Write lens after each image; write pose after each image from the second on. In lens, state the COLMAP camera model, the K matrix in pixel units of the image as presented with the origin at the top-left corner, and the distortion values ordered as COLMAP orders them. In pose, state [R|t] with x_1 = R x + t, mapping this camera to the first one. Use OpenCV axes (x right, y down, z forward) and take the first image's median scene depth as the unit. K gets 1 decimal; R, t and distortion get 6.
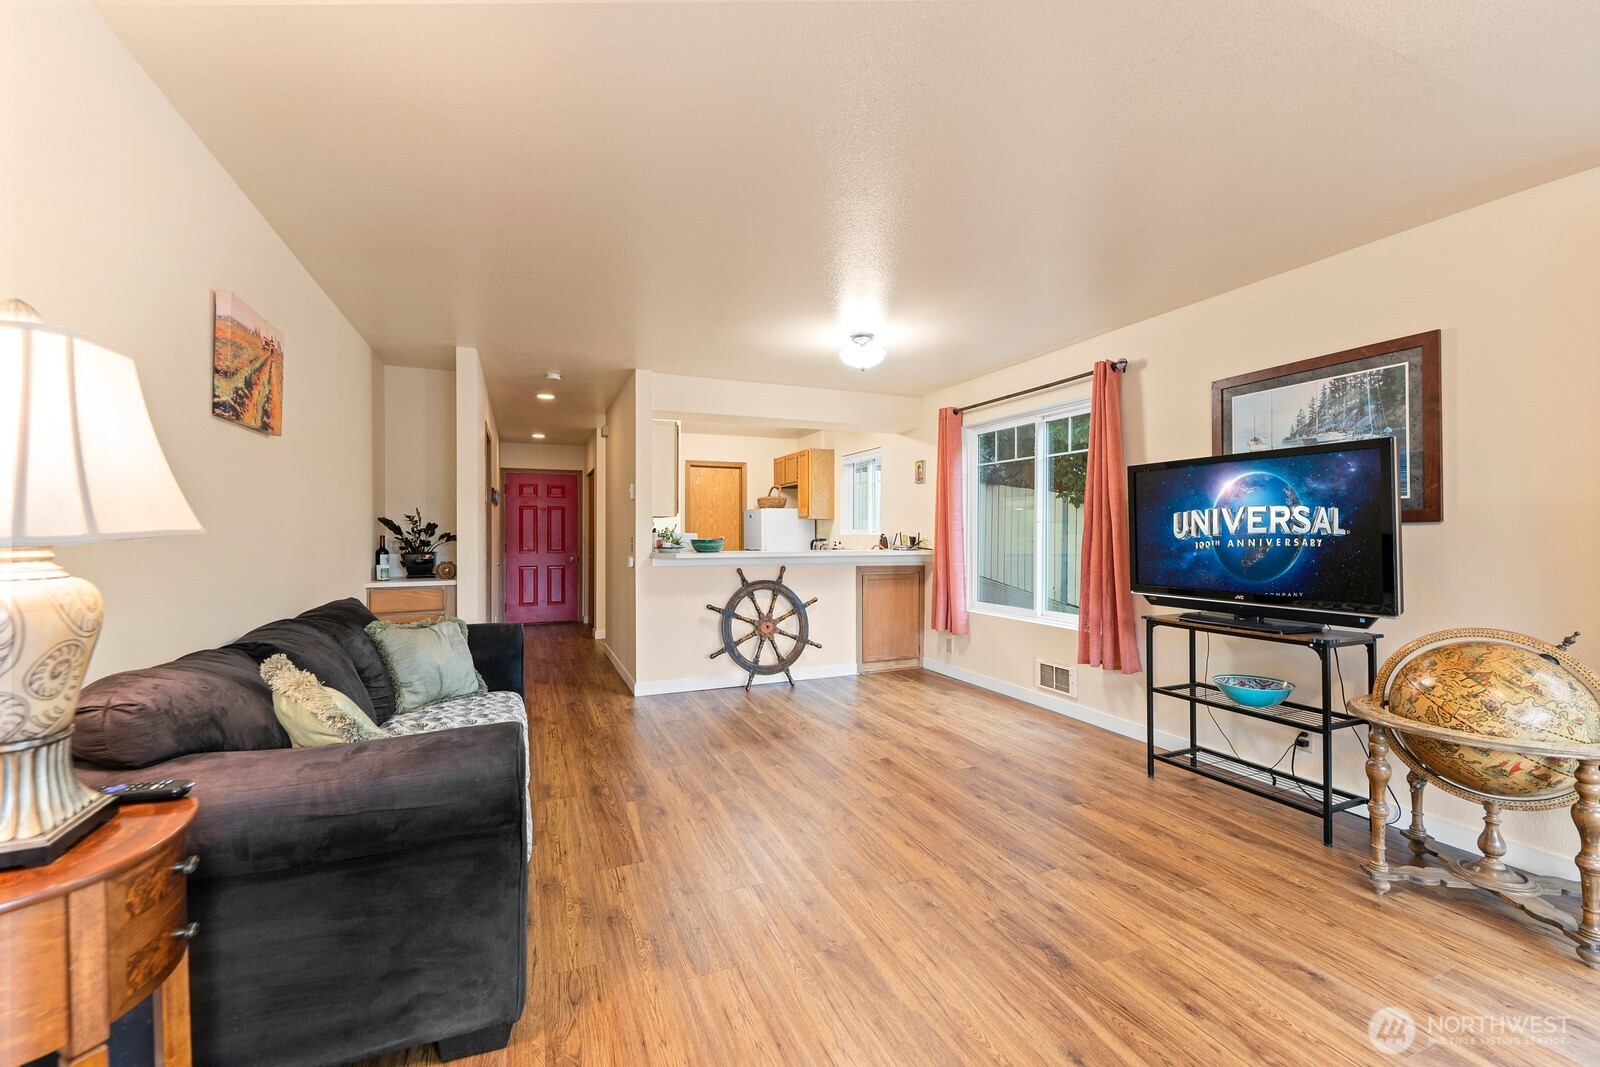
lens RADIAL K [[639.4, 0, 773.5], [0, 639.4, 527.0], [0, 0, 1]] dist [0.001101, -0.005382]
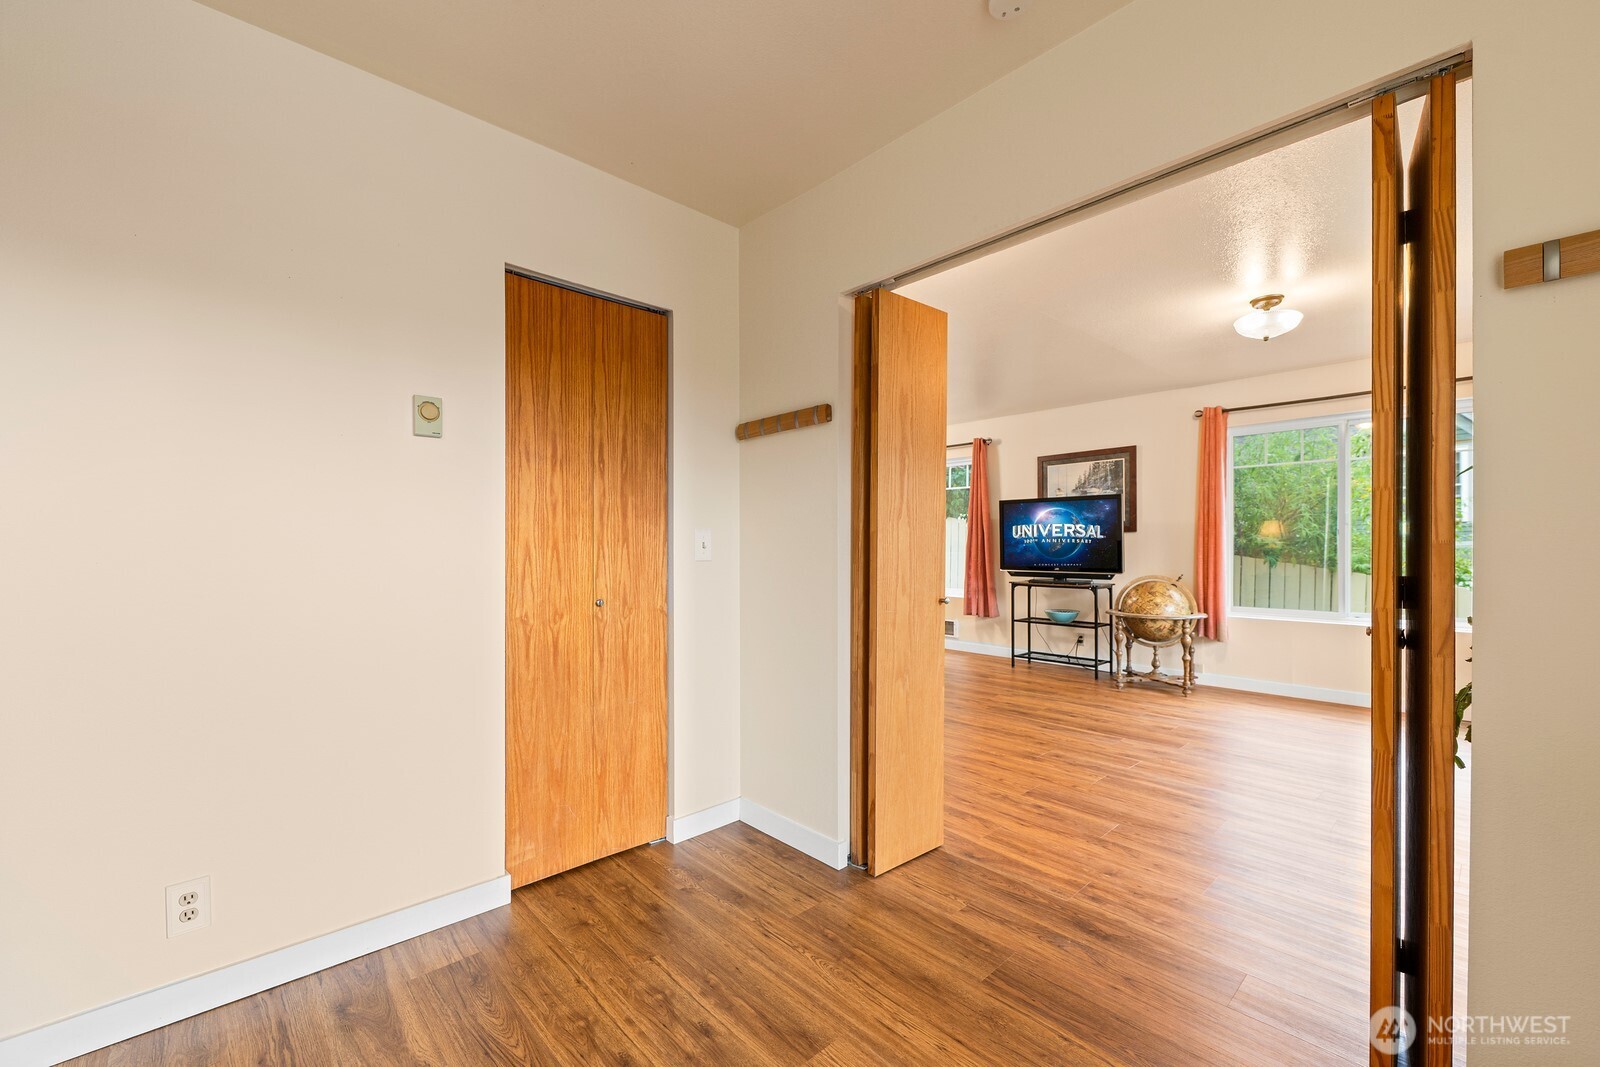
lens RADIAL K [[651.4, 0, 789.3], [0, 651.4, 536.7], [0, 0, 1]] dist [-0.001386, -0.000241]
pose [[0.934170, 0.011382, 0.356648, -0.844229], [-0.008994, 0.999925, -0.008351, 0.036760], [-0.356716, 0.004594, 0.934202, -0.655150]]
